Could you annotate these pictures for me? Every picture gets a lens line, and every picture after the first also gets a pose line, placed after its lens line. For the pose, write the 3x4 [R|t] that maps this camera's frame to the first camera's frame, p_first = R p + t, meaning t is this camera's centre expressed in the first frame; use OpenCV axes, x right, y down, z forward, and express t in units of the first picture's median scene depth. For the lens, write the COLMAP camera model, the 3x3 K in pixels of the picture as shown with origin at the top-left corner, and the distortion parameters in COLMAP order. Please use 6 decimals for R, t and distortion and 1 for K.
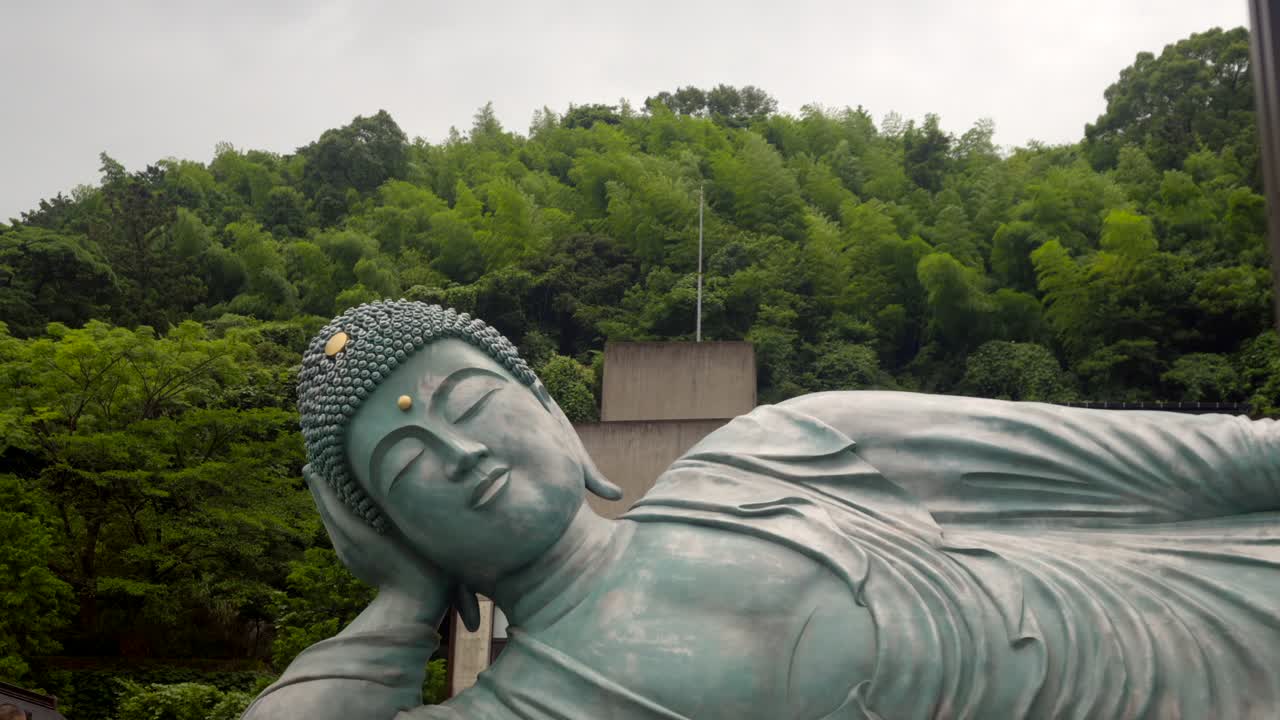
lens RADIAL K [[2028.0, 0, 640.0], [0, 2028.0, 360.0], [0, 0, 1]] dist [-0.040376, -0.077624]
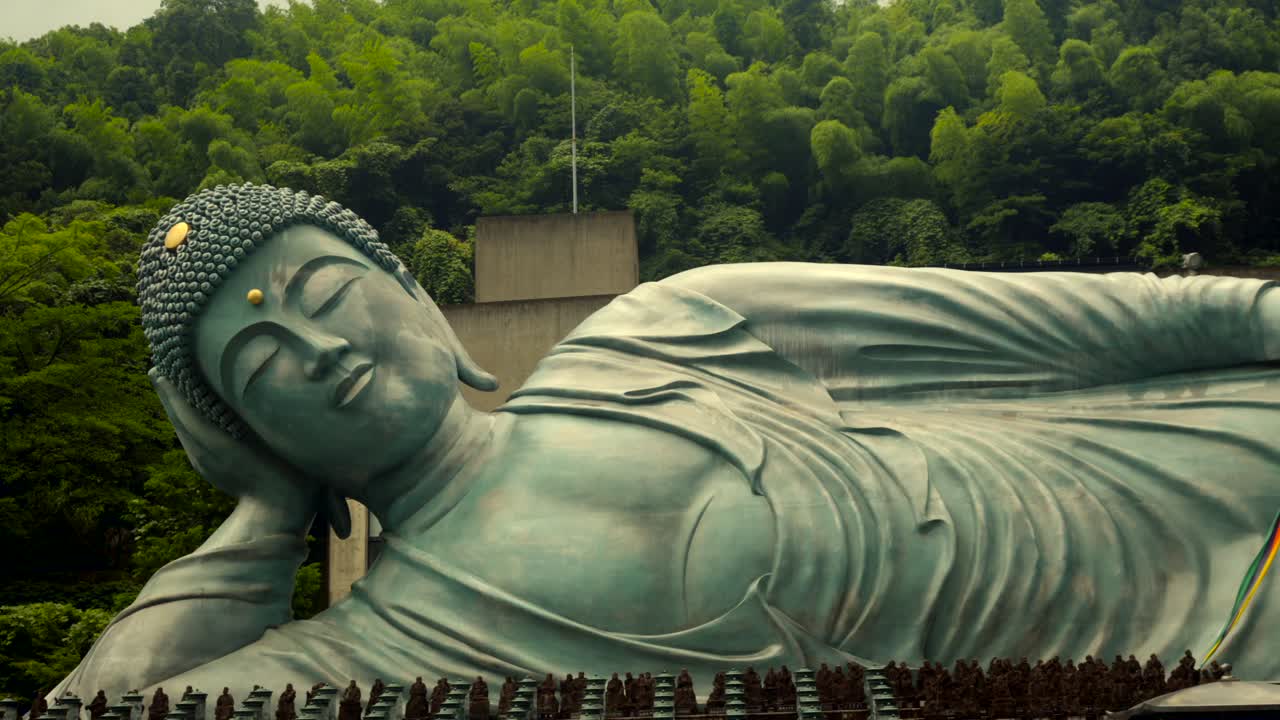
lens RADIAL K [[1800.4, 0, 640.0], [0, 1800.4, 360.0], [0, 0, 1]] dist [-0.008827, -0.008581]
pose [[0.997708, -0.040281, 0.054378, 0.011465], [0.035352, 0.995427, 0.088739, -0.016079], [-0.057703, -0.086613, 0.994569, 0.173995]]
